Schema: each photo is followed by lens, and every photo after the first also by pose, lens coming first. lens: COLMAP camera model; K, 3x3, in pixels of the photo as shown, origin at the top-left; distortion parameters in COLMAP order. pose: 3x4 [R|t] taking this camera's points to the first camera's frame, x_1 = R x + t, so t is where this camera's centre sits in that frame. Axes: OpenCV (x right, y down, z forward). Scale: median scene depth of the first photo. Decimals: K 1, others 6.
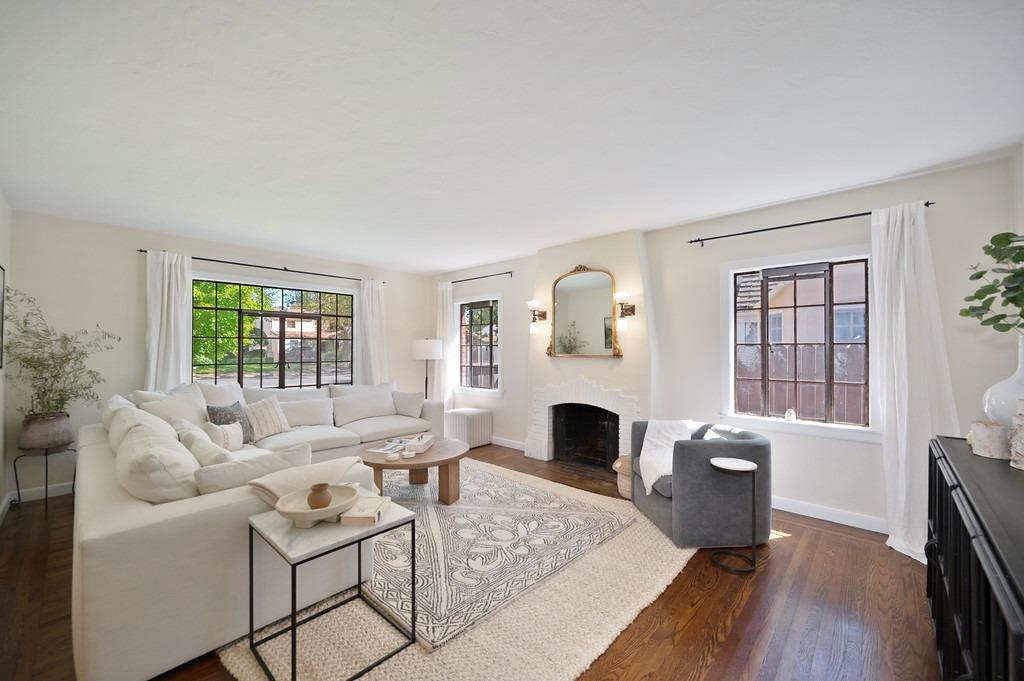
lens RADIAL K [[412.6, 0, 509.9], [0, 412.6, 346.7], [0, 0, 1]] dist [-0.000903, -0.000052]
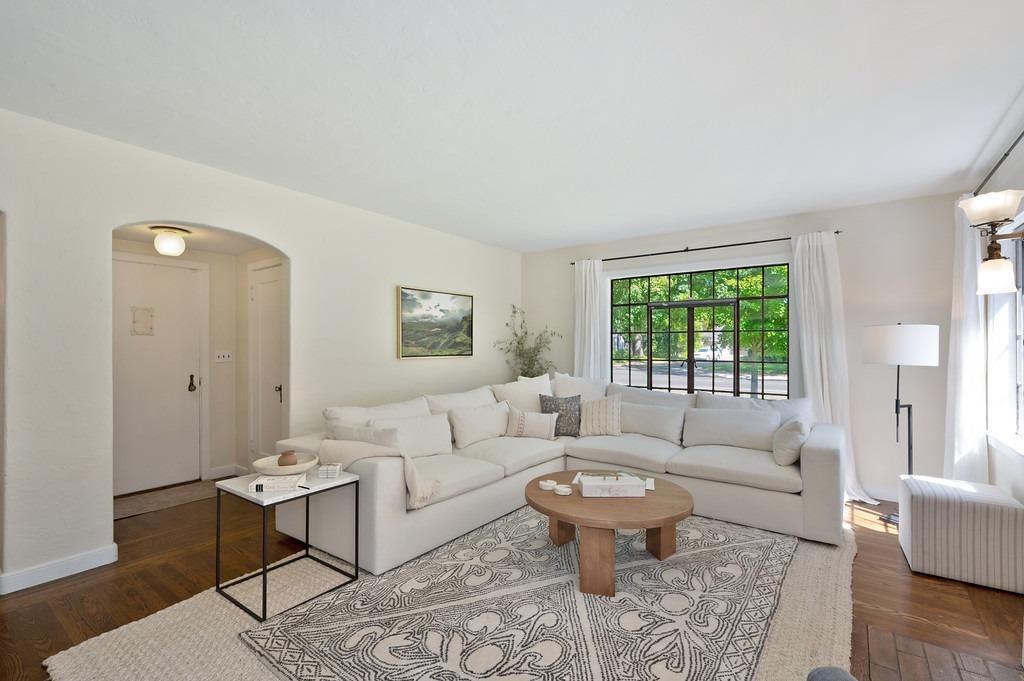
lens RADIAL K [[461.5, 0, 509.7], [0, 461.5, 337.9], [0, 0, 1]] dist [0.000995, -0.000033]
pose [[0.100634, -0.018625, -0.994749, 0.549439], [0.000901, 0.999826, -0.018629, 0.014818], [0.994923, 0.000979, 0.100633, 0.832903]]
